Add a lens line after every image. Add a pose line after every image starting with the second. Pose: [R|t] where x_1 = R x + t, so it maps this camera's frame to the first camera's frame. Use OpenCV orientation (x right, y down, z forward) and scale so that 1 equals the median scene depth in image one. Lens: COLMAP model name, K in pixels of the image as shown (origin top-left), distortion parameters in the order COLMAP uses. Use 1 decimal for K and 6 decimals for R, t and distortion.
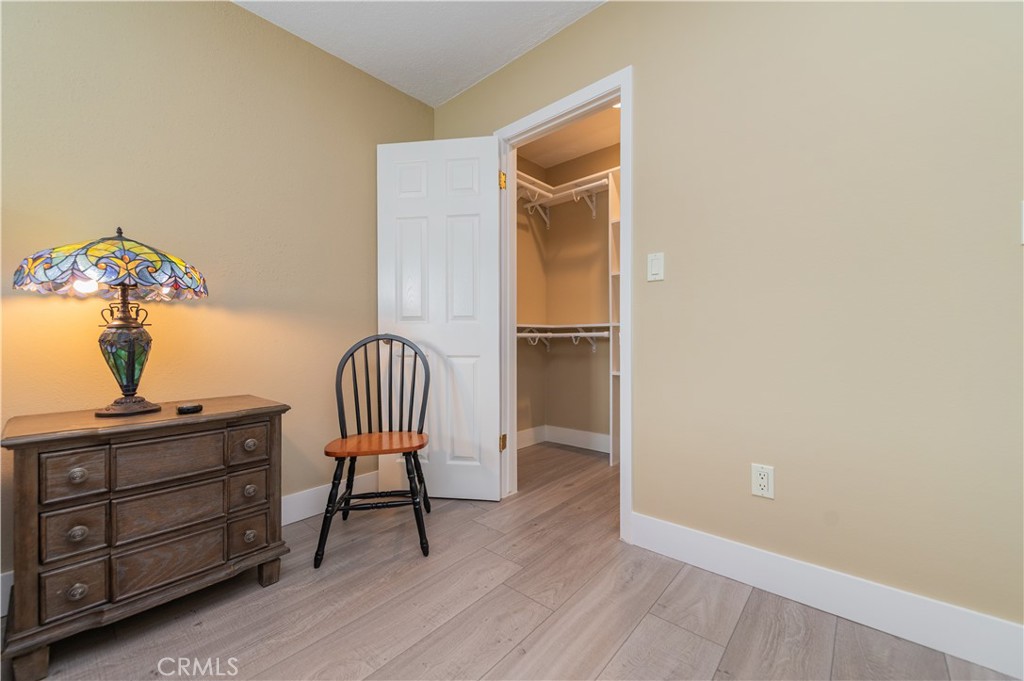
lens RADIAL K [[408.5, 0, 509.6], [0, 408.5, 338.0], [0, 0, 1]] dist [0.010648, -0.001797]
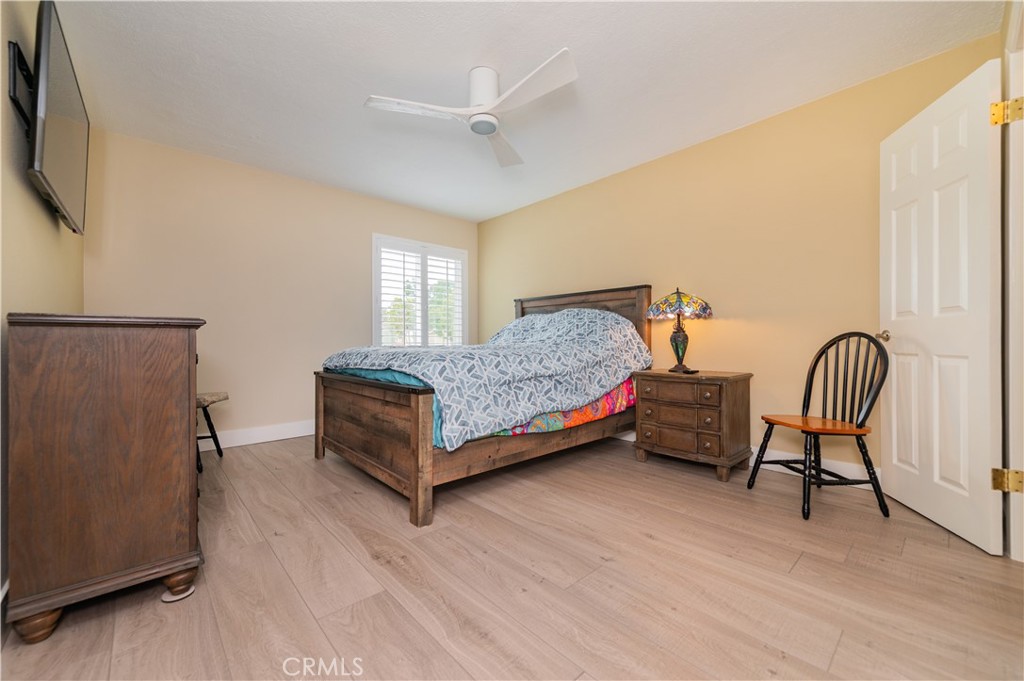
lens RADIAL K [[408.5, 0, 508.0], [0, 408.5, 341.6], [0, 0, 1]] dist [0.010648, -0.001797]
pose [[-0.128452, 0.001479, -0.991715, 1.264174], [-0.002364, 0.999996, 0.001797, 0.020761], [0.991713, 0.002575, -0.128448, 0.349442]]
